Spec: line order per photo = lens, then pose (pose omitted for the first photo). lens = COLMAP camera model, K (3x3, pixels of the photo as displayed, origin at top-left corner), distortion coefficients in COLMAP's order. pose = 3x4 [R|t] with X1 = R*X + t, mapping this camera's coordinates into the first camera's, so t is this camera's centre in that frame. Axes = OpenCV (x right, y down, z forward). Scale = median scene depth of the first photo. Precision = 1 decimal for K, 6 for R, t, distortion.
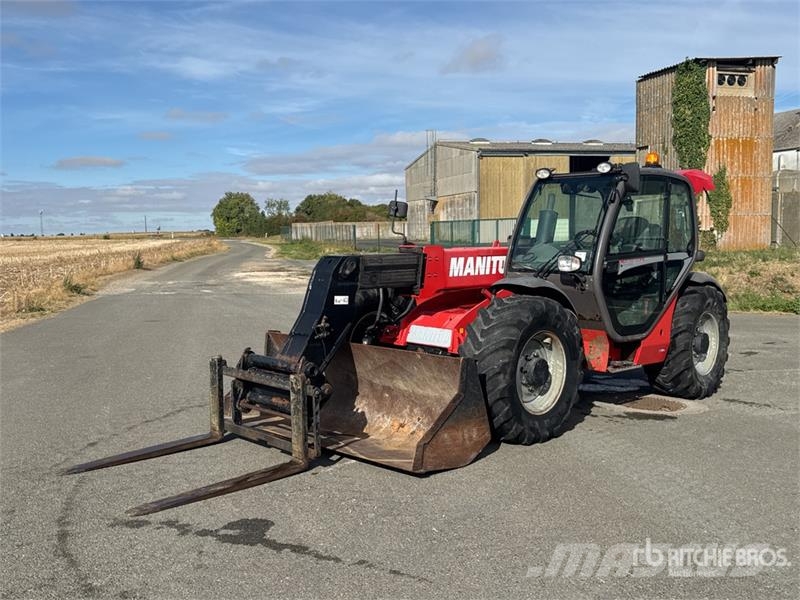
lens RADIAL K [[826.0, 0, 385.6], [0, 826.0, 315.1], [0, 0, 1]] dist [0.074074, 0.000000]
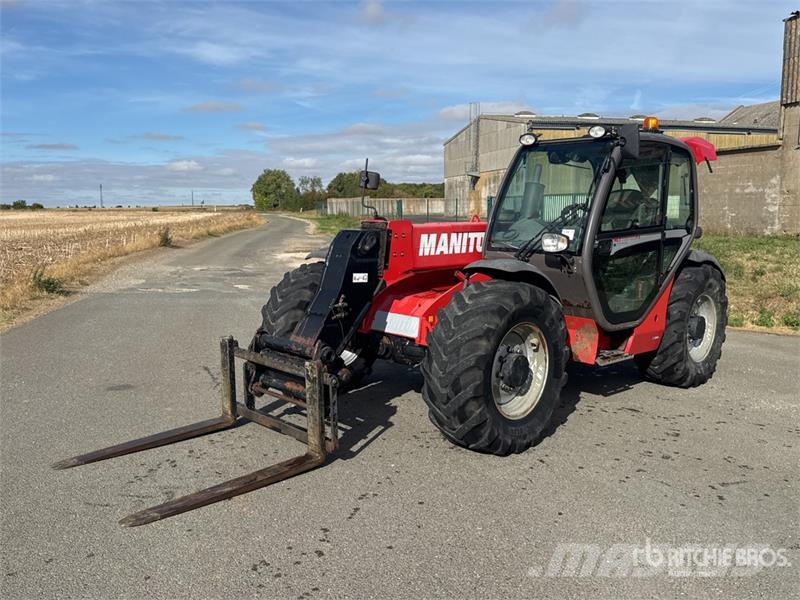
lens RADIAL K [[683.7, 0, 396.0], [0, 683.7, 306.5], [0, 0, 1]] dist [0.079318, -0.069424]
pose [[0.999921, 0.007974, -0.009737, 0.056617], [-0.007532, 0.998979, 0.044552, -0.023432], [0.010082, -0.044476, 0.998960, 0.250812]]
